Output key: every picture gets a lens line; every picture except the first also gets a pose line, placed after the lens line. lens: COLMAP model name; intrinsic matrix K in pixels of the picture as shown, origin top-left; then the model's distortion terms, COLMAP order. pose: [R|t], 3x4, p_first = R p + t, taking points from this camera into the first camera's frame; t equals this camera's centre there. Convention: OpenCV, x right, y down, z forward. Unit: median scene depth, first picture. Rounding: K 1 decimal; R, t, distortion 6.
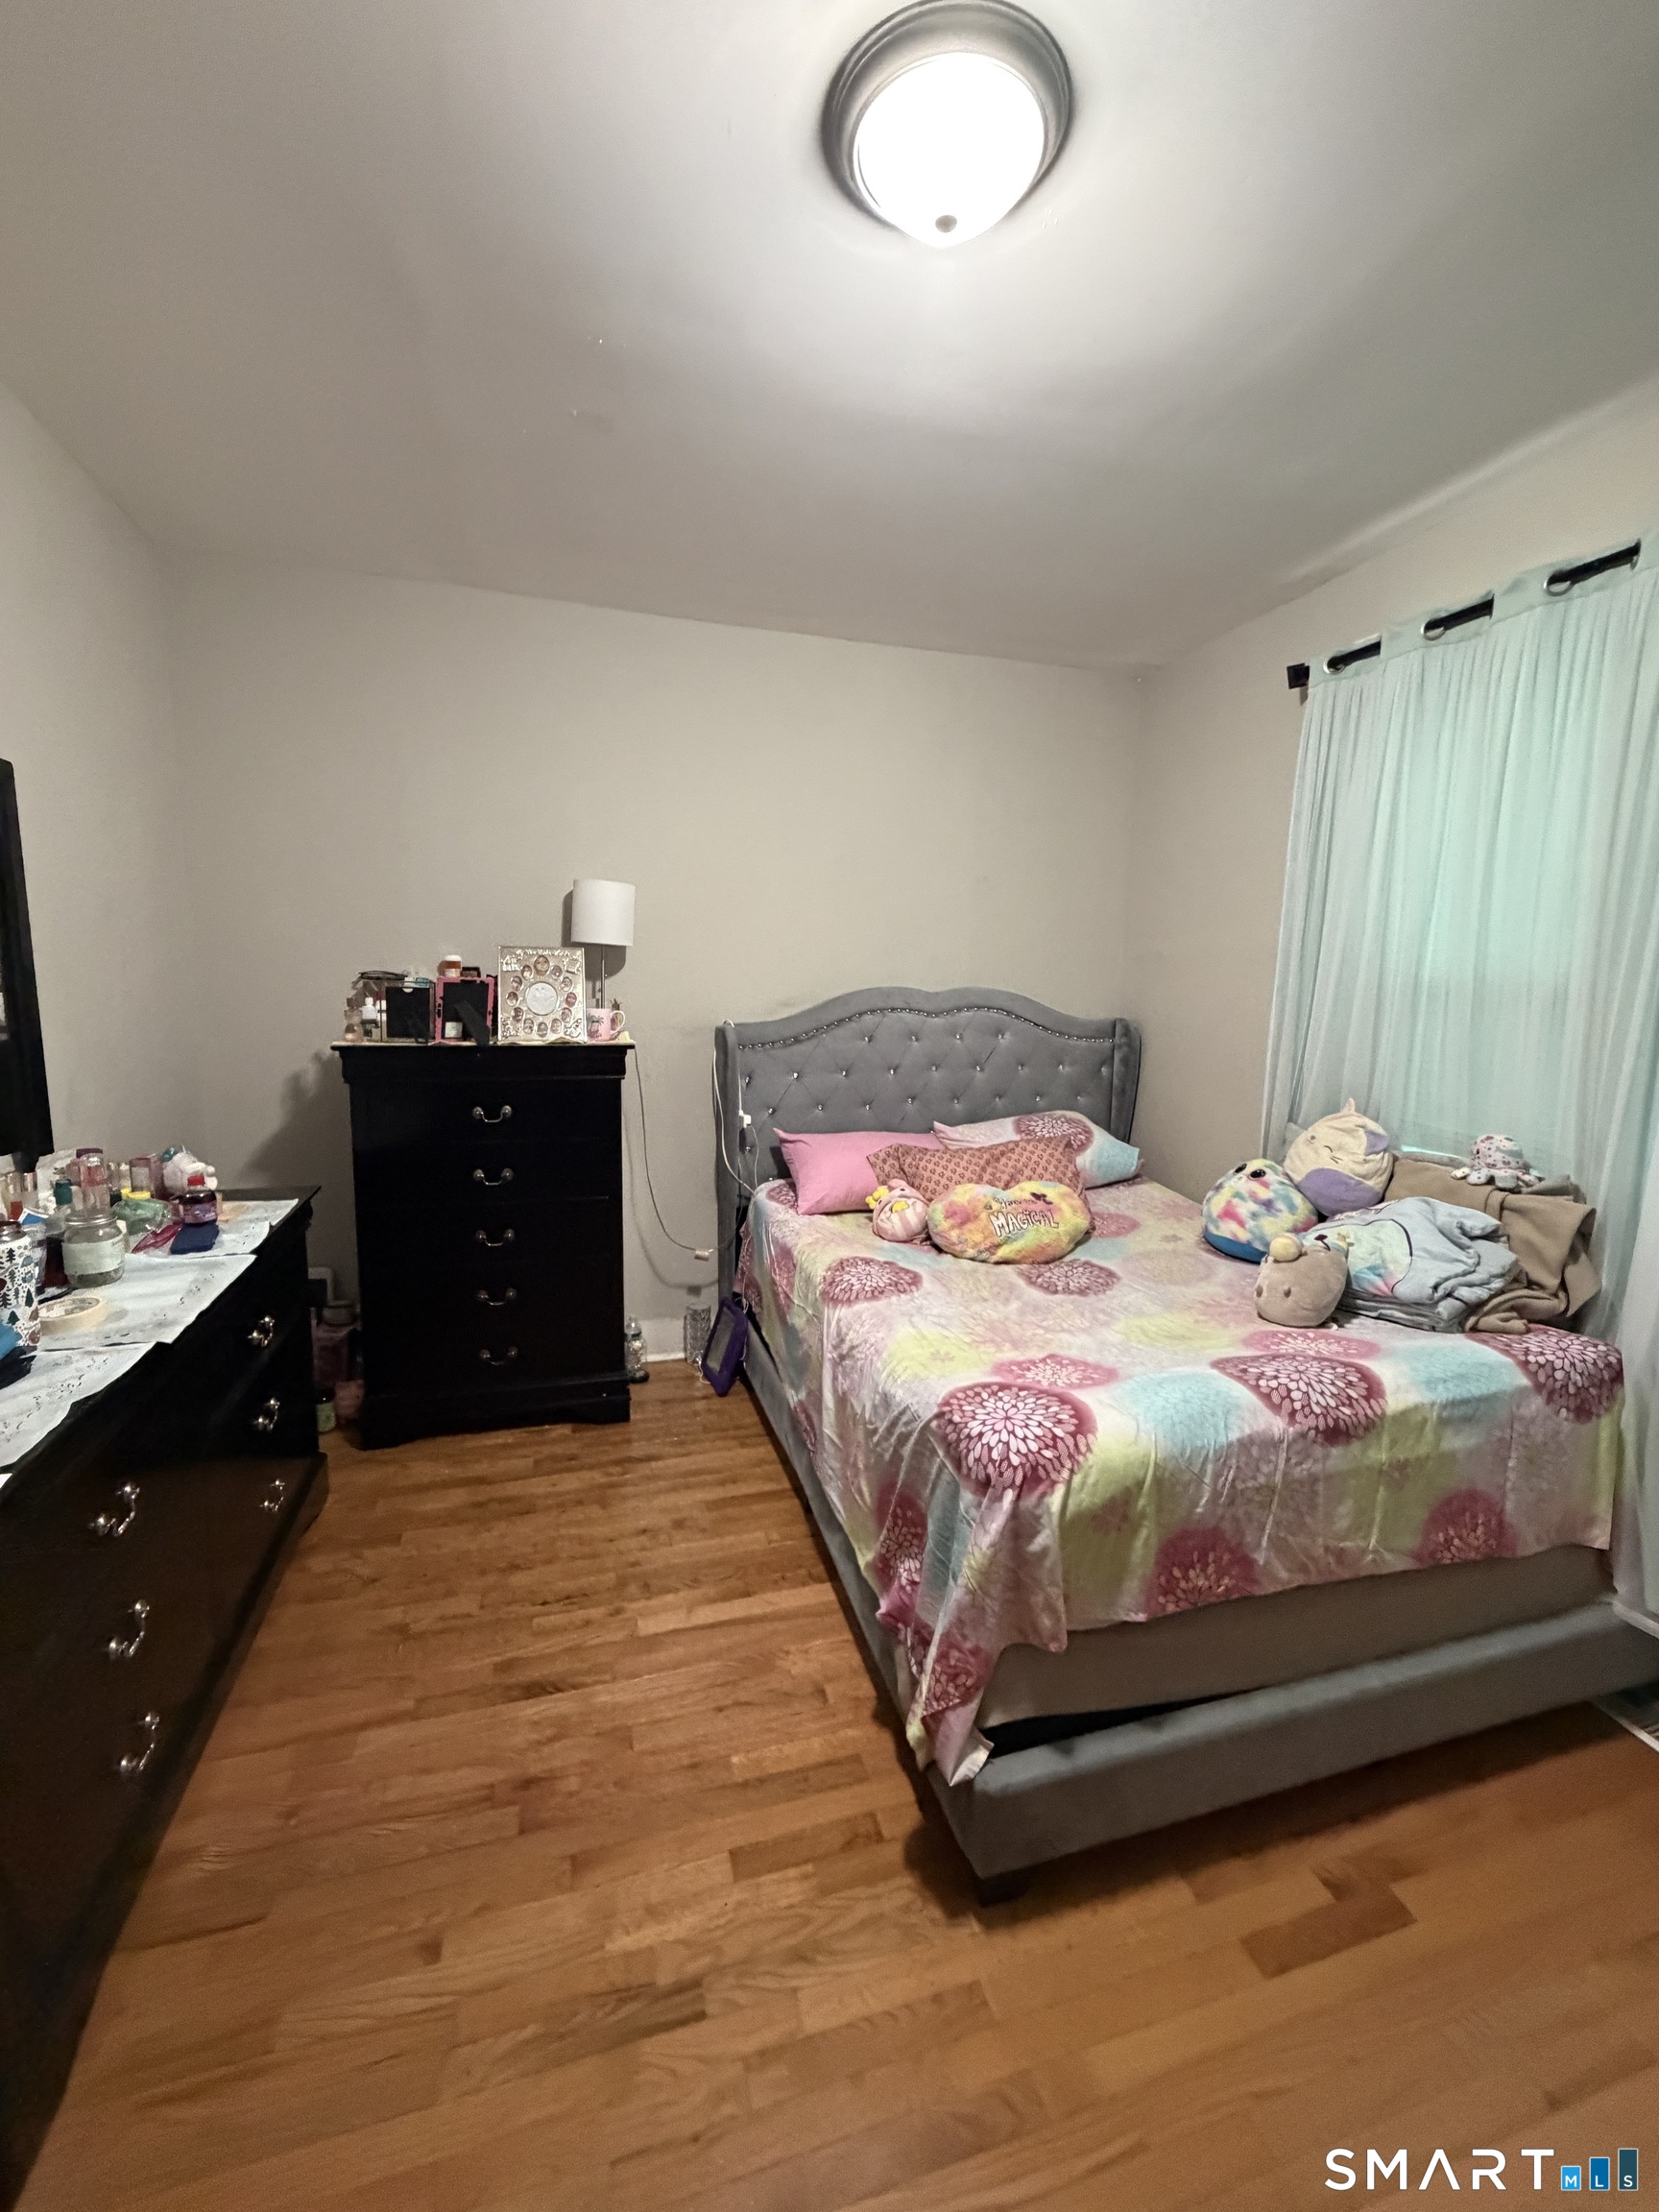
lens RADIAL K [[873.8, 0, 831.9], [0, 873.8, 1102.4], [0, 0, 1]] dist [-0.002812, 0.000620]
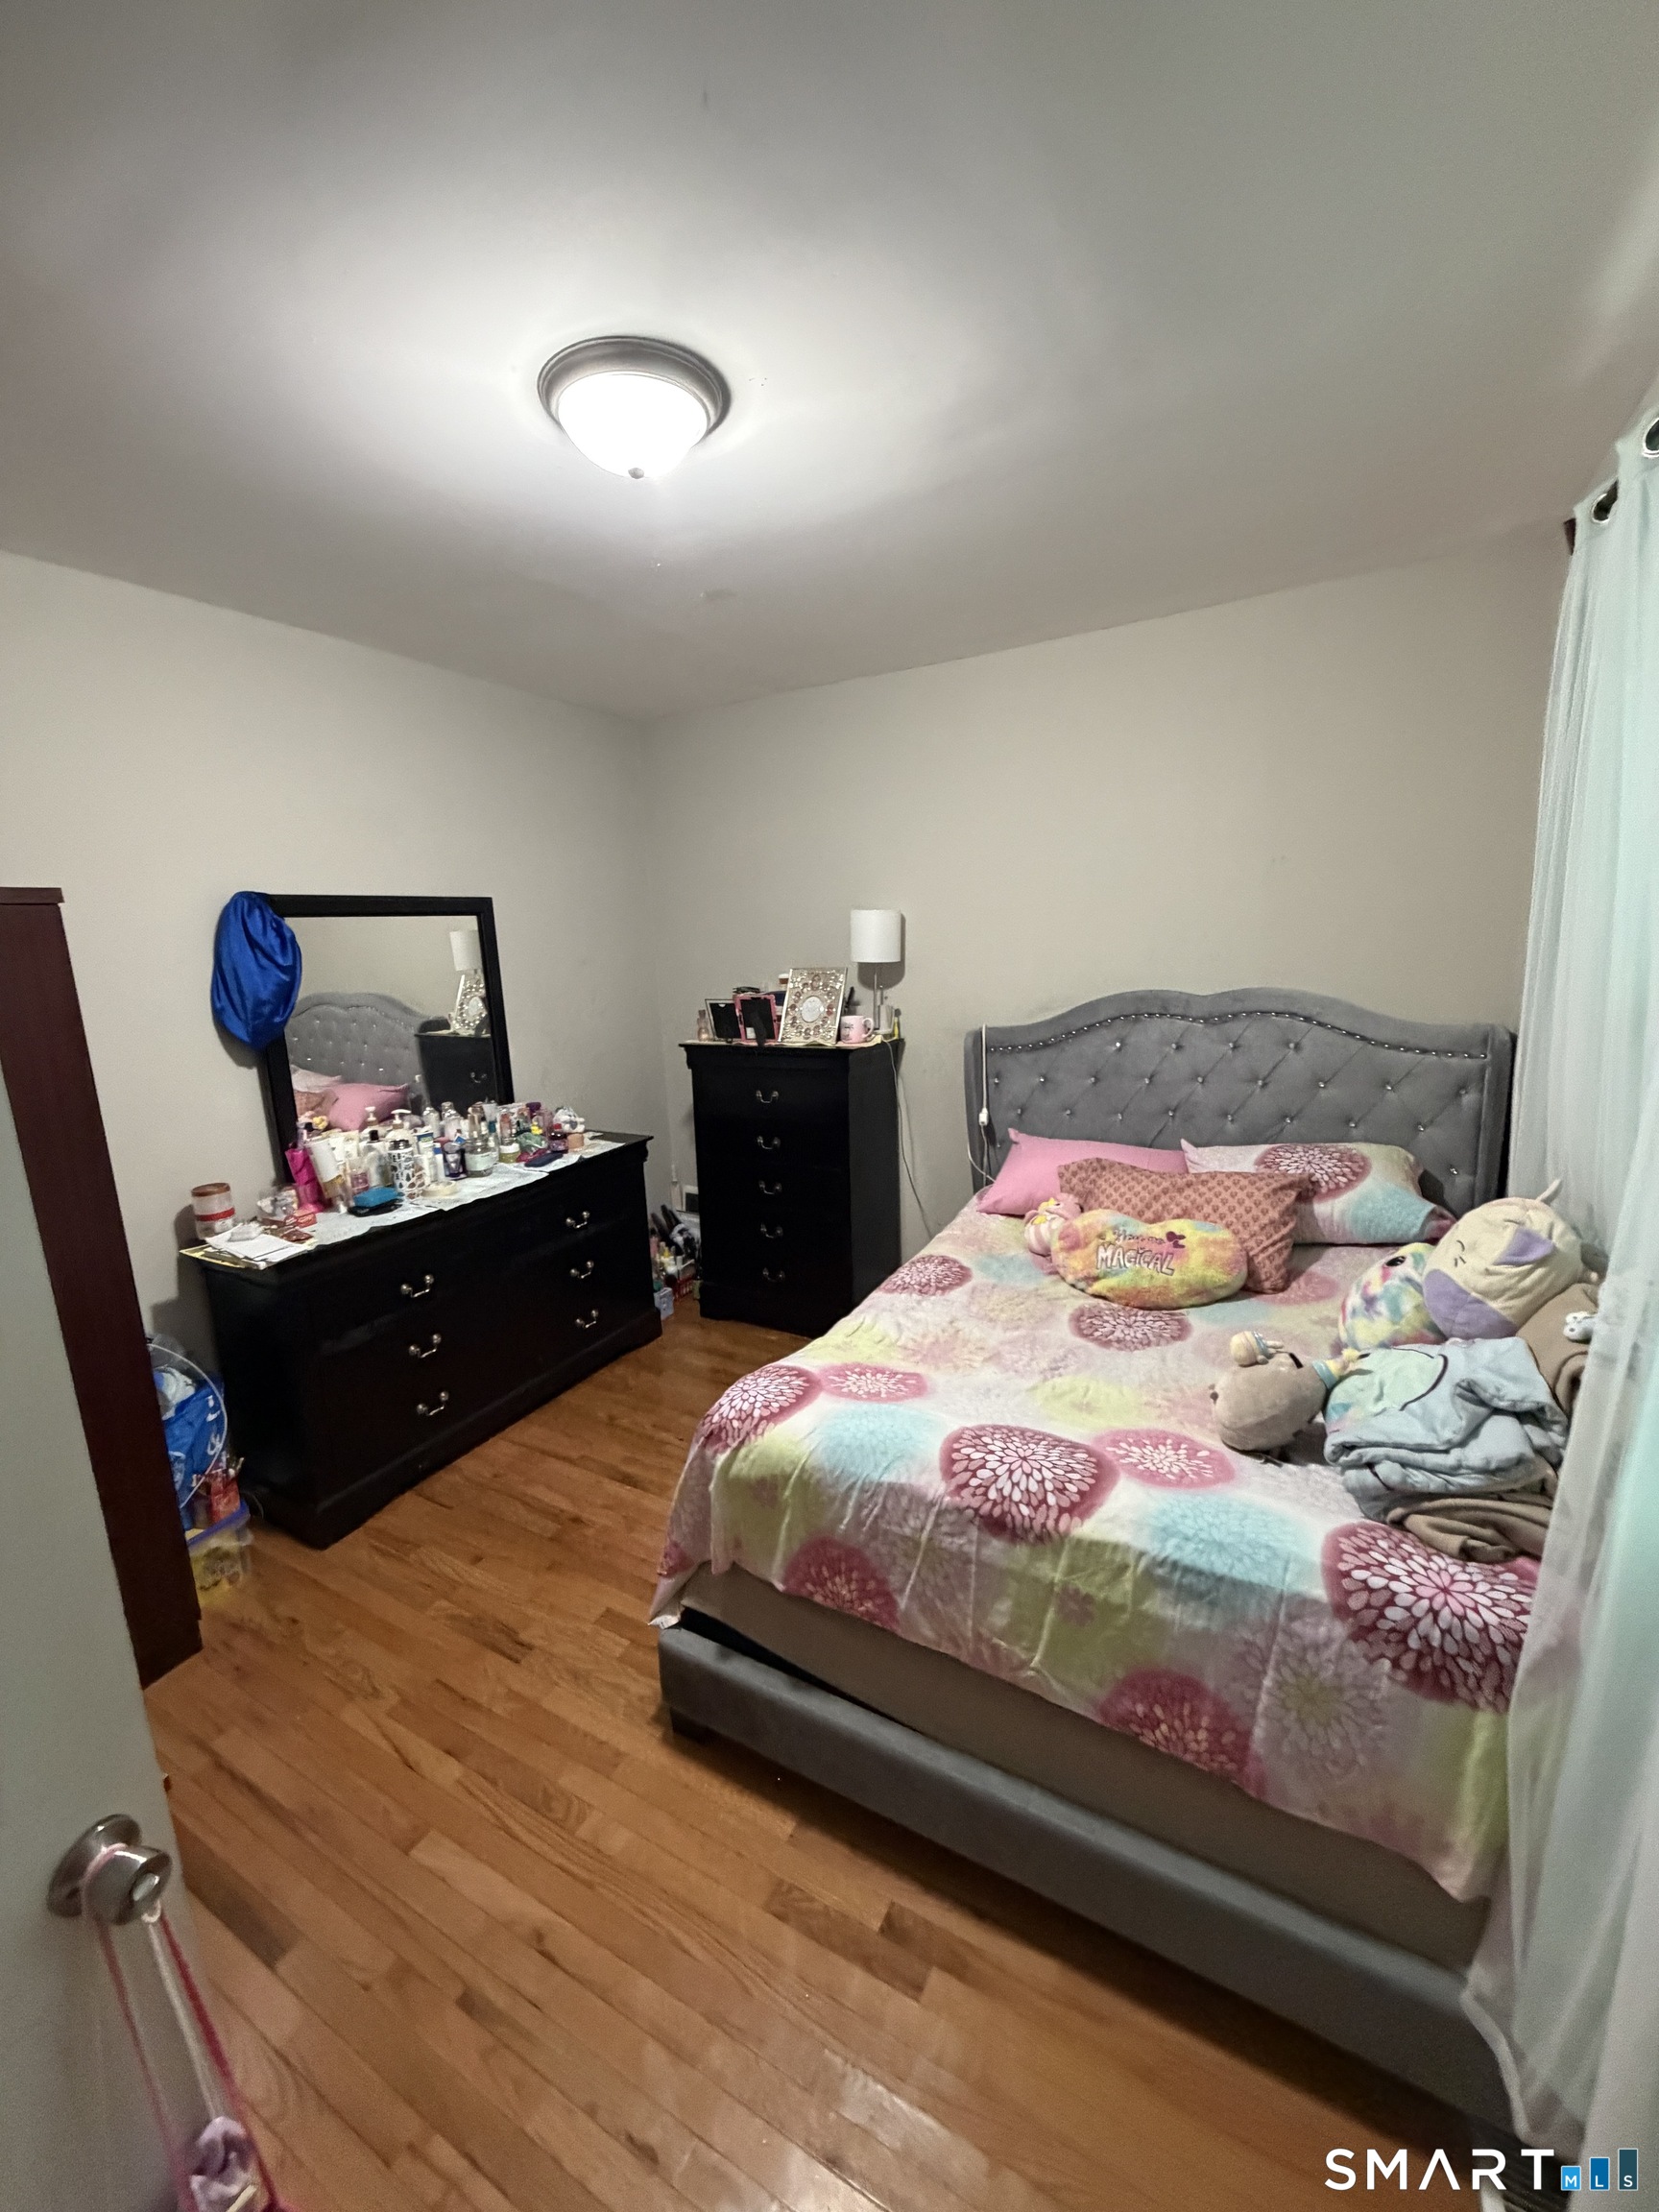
lens RADIAL K [[873.8, 0, 843.8], [0, 873.8, 1109.2], [0, 0, 1]] dist [-0.002812, 0.000620]
pose [[0.700827, 0.090969, -0.707507, 1.002026], [-0.051225, 0.995693, 0.077281, -0.120831], [0.711489, -0.017919, 0.702468, 0.211876]]
